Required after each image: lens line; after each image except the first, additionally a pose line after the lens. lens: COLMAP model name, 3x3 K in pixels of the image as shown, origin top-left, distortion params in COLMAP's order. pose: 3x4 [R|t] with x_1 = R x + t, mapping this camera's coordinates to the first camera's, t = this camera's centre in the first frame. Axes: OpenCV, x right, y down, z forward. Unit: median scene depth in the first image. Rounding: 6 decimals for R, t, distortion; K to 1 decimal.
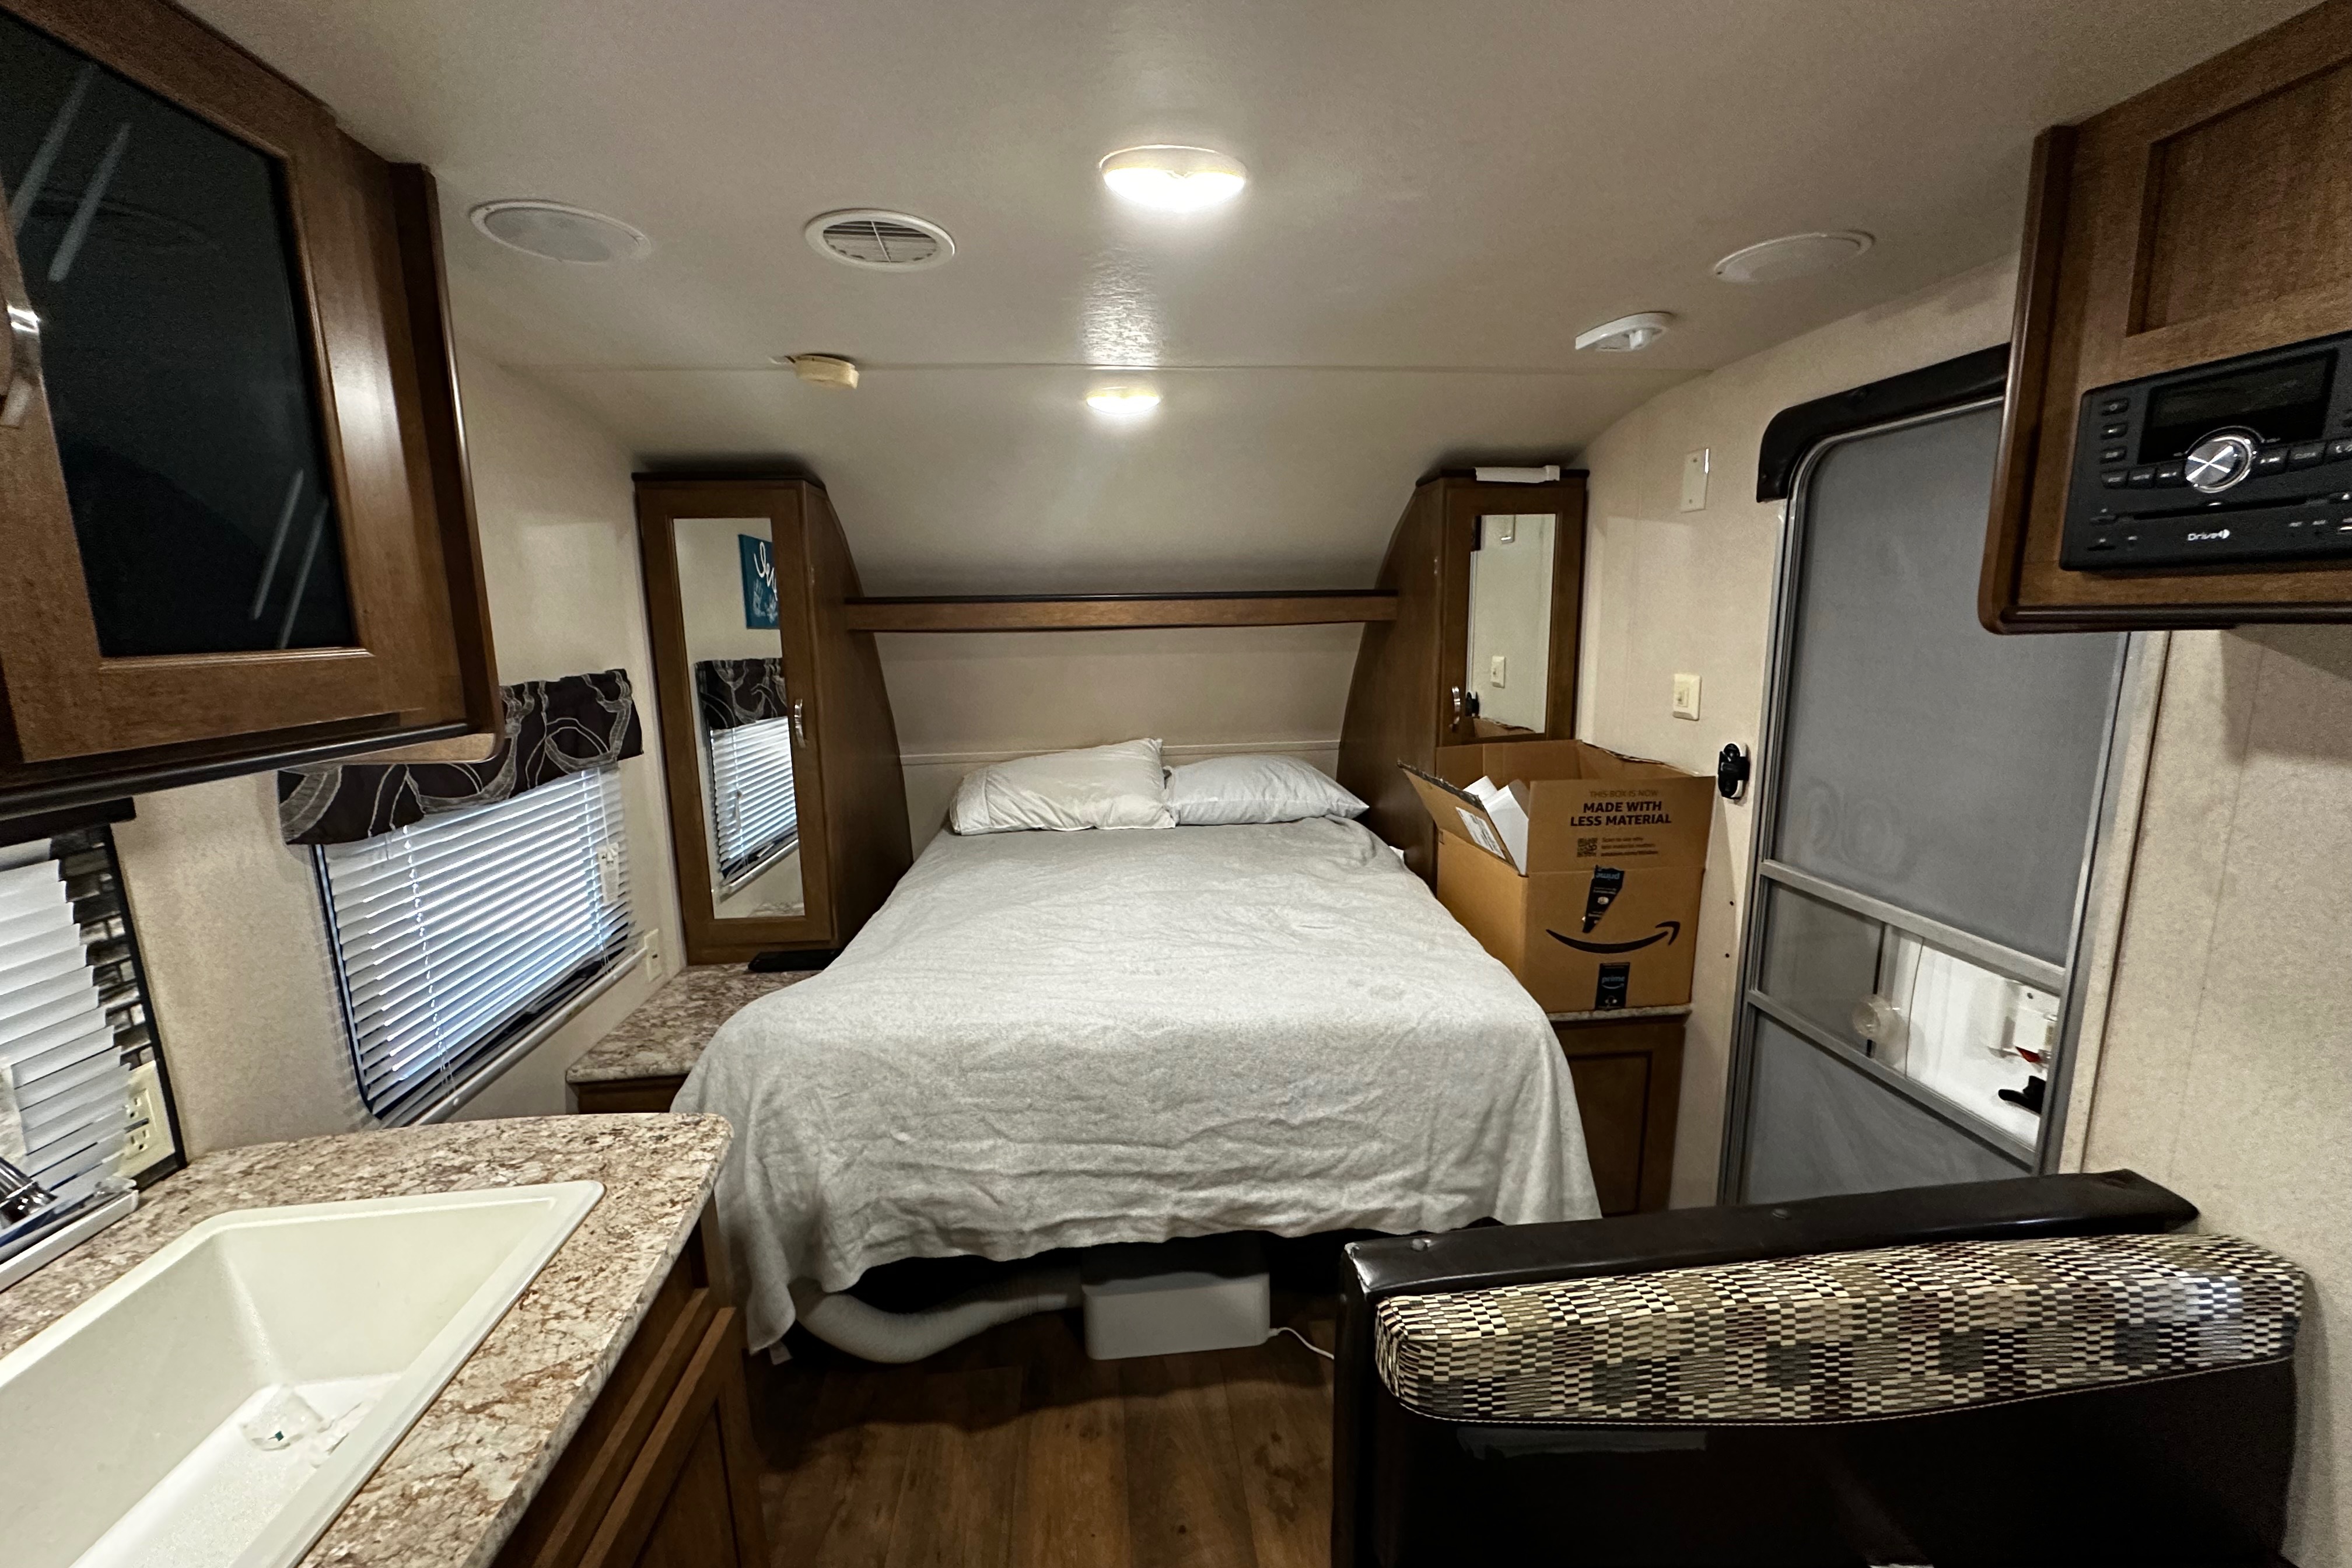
lens RADIAL K [[934.2, 0, 1176.3], [0, 934.2, 781.4], [0, 0, 1]] dist [0.000197, -0.000239]
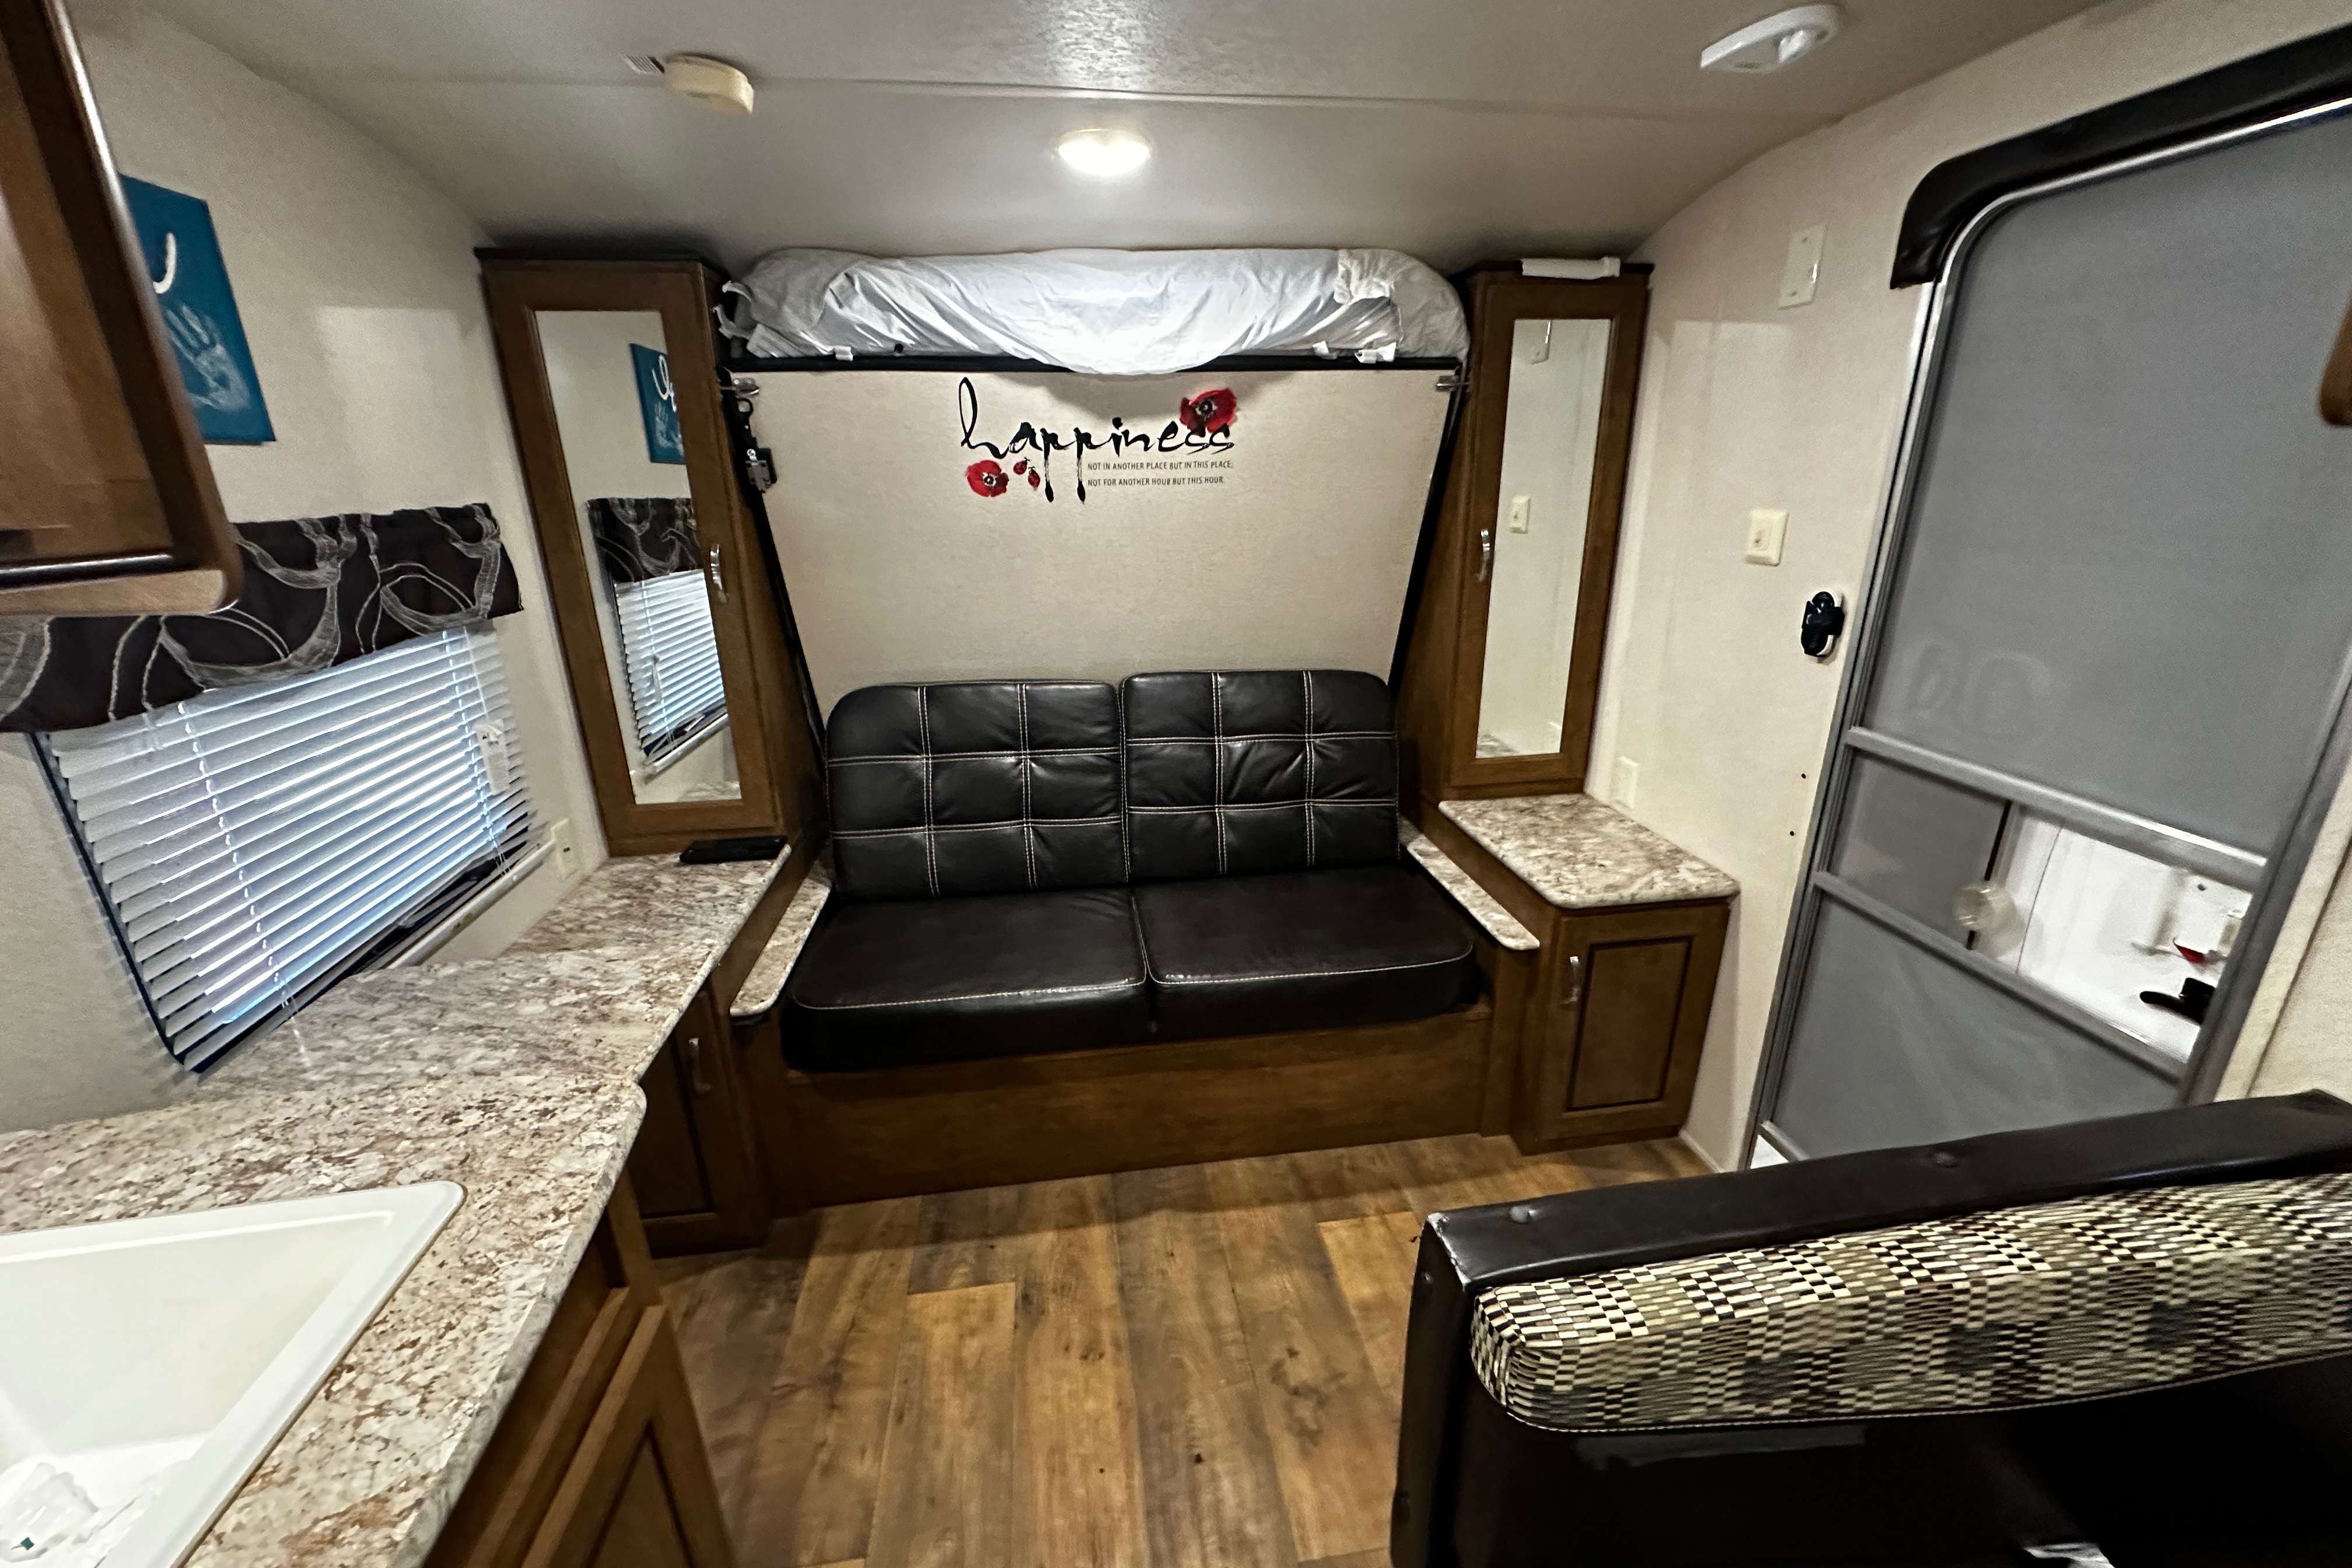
lens RADIAL K [[934.2, 0, 1175.2], [0, 934.2, 780.8], [0, 0, 1]] dist [0.000197, -0.000239]
pose [[0.998950, -0.012511, 0.044062, -0.048215], [0.005973, 0.989344, 0.145477, 0.003462], [-0.045413, -0.145061, 0.988380, 0.185863]]
